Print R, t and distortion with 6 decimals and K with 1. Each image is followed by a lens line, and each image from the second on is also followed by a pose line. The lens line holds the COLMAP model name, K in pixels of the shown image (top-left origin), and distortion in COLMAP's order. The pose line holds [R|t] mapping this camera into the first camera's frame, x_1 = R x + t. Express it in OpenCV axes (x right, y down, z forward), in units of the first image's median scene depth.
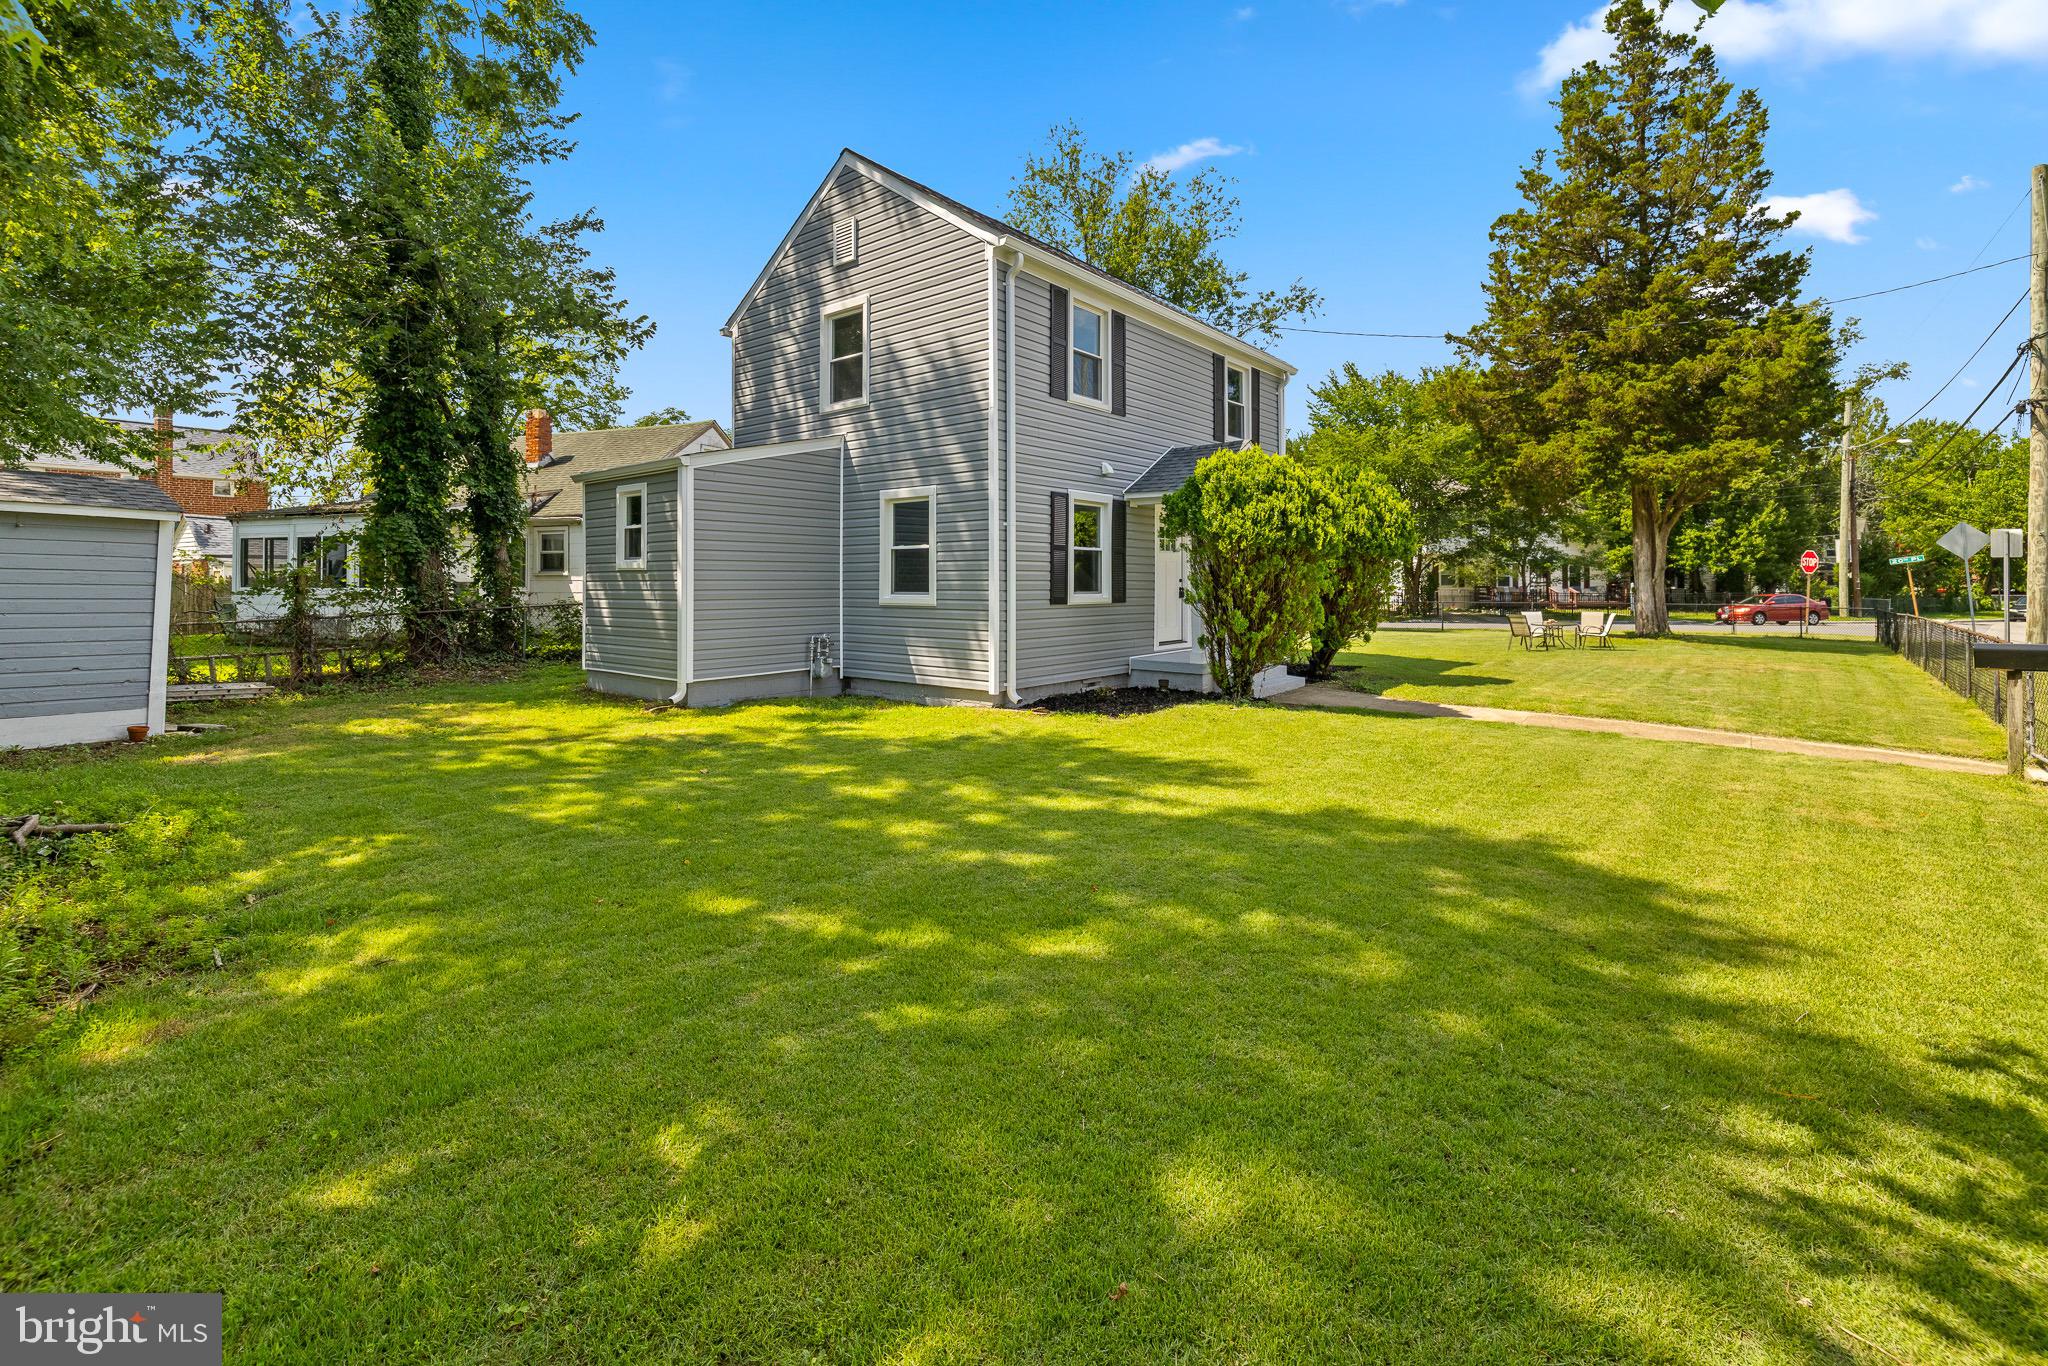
lens RADIAL K [[887.4, 0, 1024.4], [0, 887.4, 600.1], [0, 0, 1]] dist [0.002694, 0.000192]
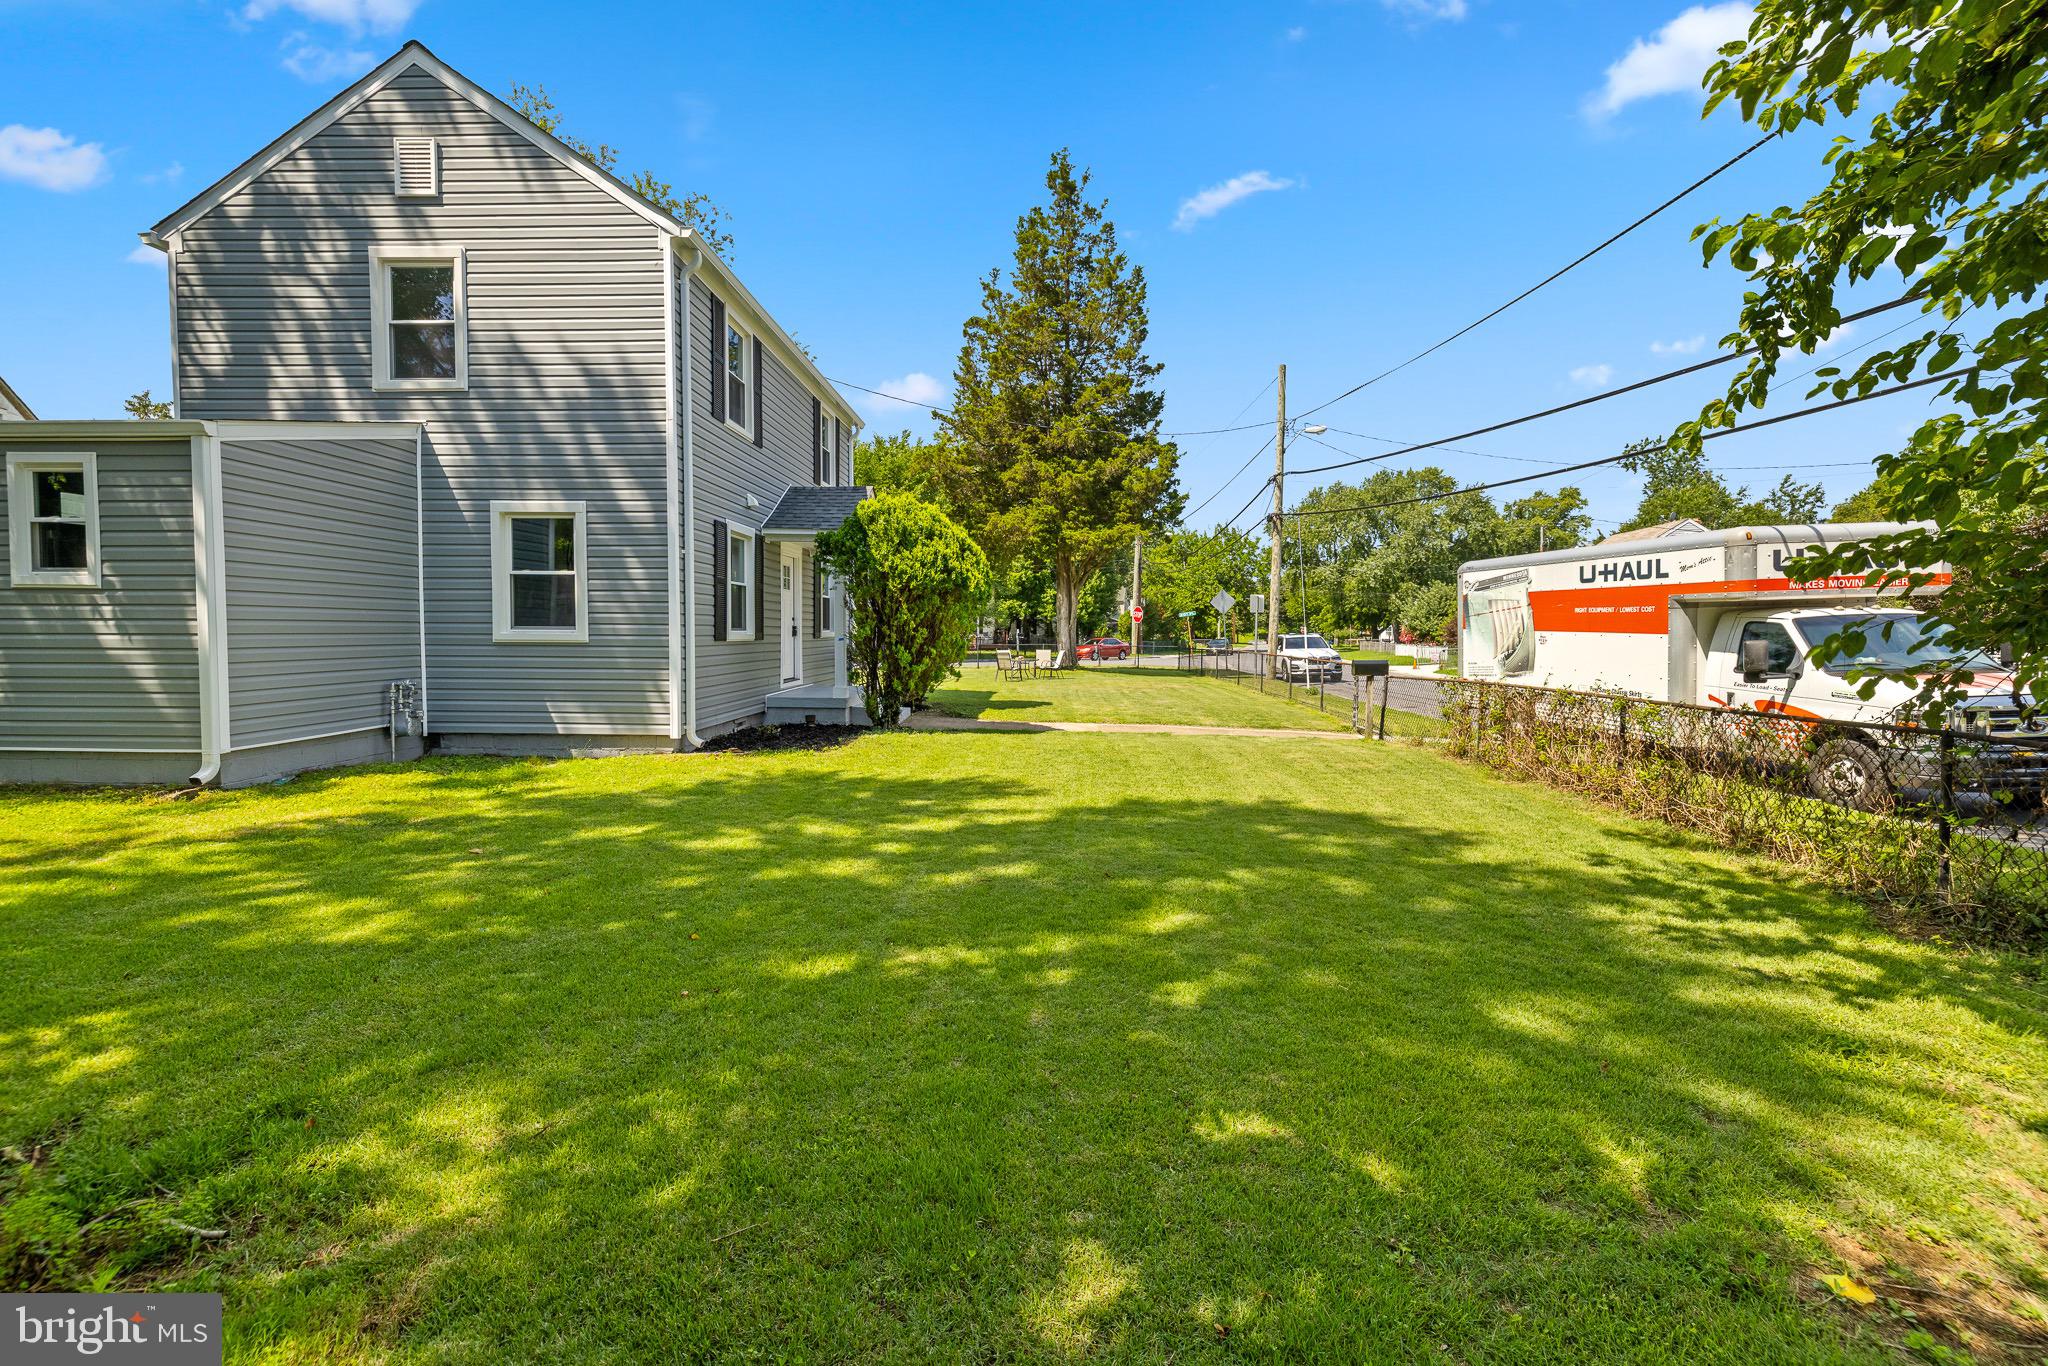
lens RADIAL K [[846.9, 0, 1024.0], [0, 846.9, 683.0], [0, 0, 1]] dist [0.034492, -0.044393]
pose [[0.797200, -0.032304, 0.602850, -0.232637], [0.005939, 0.998939, 0.045675, 0.009531], [-0.603686, -0.032832, 0.796546, 0.075332]]
